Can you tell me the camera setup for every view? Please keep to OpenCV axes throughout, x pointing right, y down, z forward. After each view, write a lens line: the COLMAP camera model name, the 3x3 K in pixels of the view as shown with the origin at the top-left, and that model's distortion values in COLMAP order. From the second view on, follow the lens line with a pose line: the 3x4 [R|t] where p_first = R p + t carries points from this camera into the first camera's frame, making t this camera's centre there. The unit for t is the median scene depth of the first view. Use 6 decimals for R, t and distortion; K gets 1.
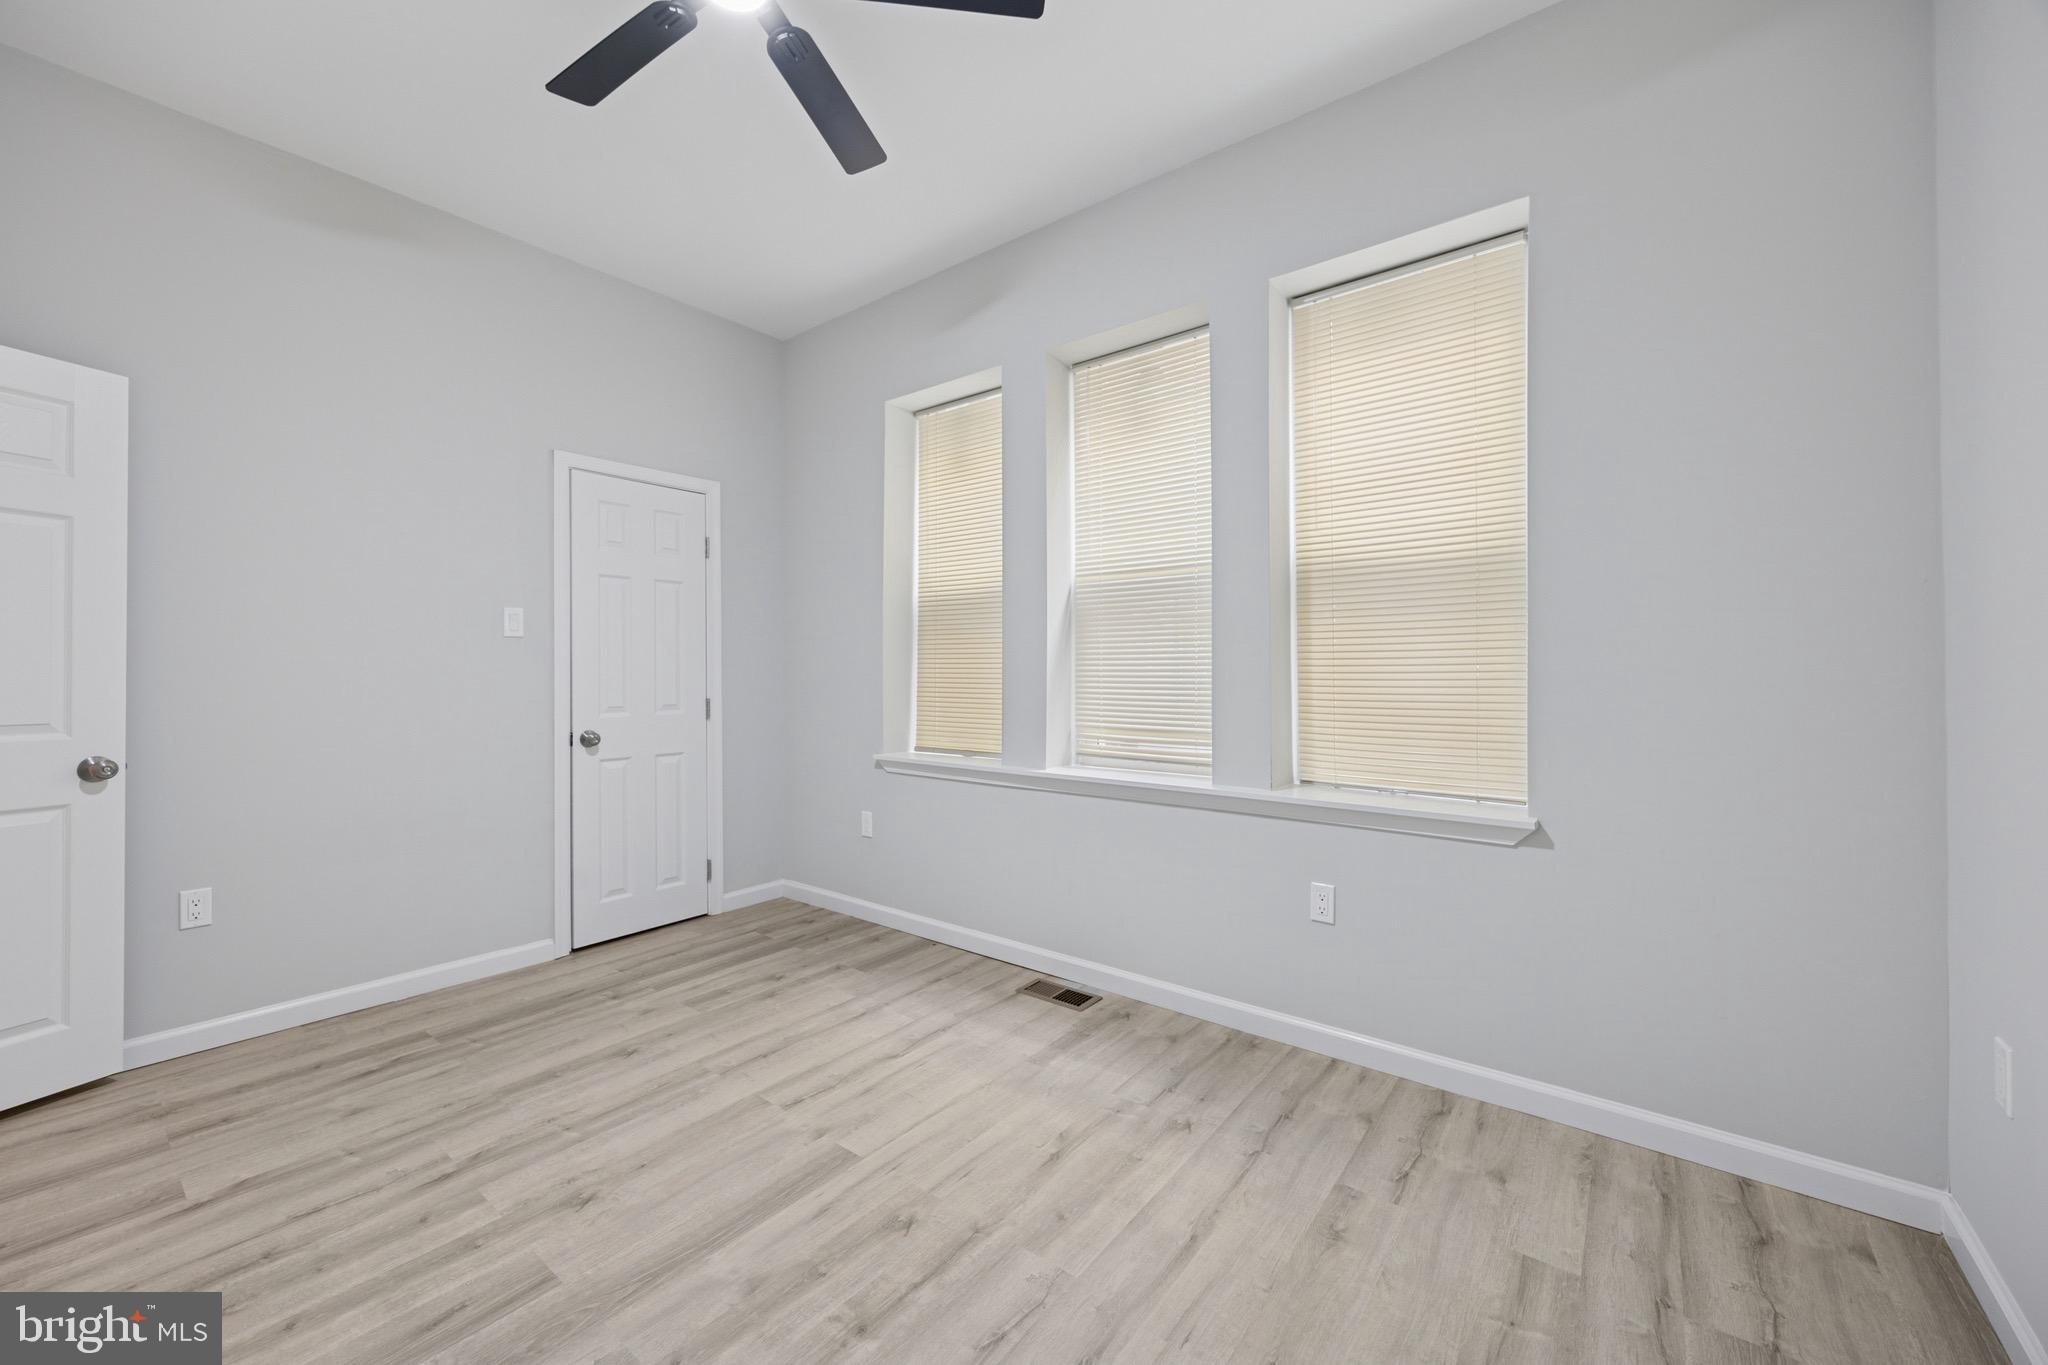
lens RADIAL K [[790.2, 0, 1022.1], [0, 790.2, 676.4], [0, 0, 1]] dist [-0.004184, -0.000094]
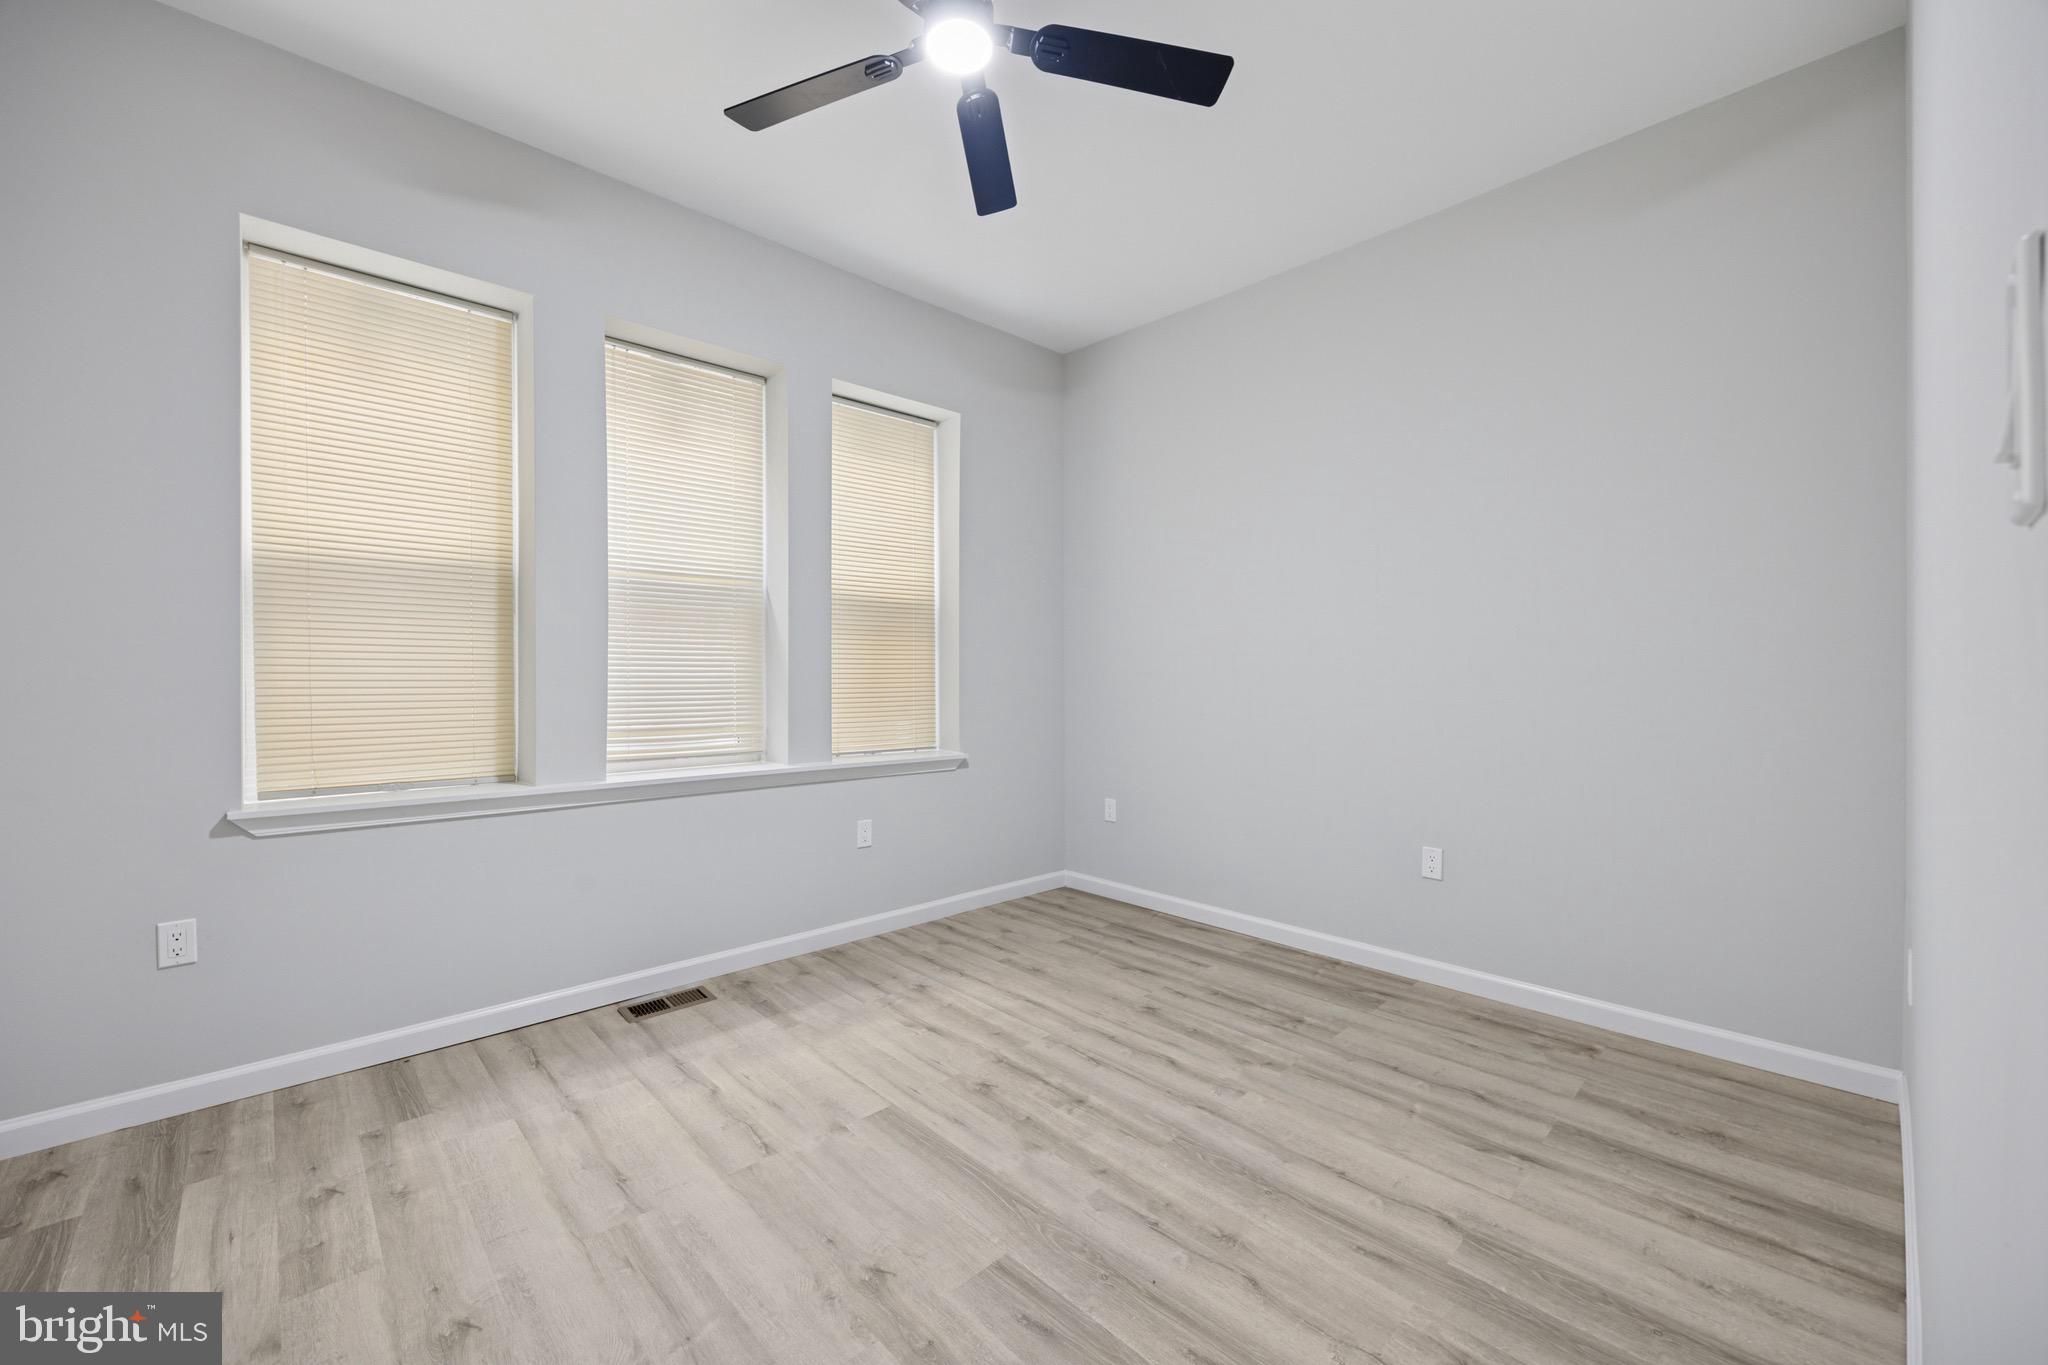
lens RADIAL K [[790.2, 0, 1006.2], [0, 790.2, 686.4], [0, 0, 1]] dist [-0.004184, -0.000094]
pose [[0.164190, -0.014983, 0.986315, -1.115486], [0.002272, 0.999888, 0.014811, -0.001640], [-0.986426, -0.000191, 0.164206, 0.573257]]
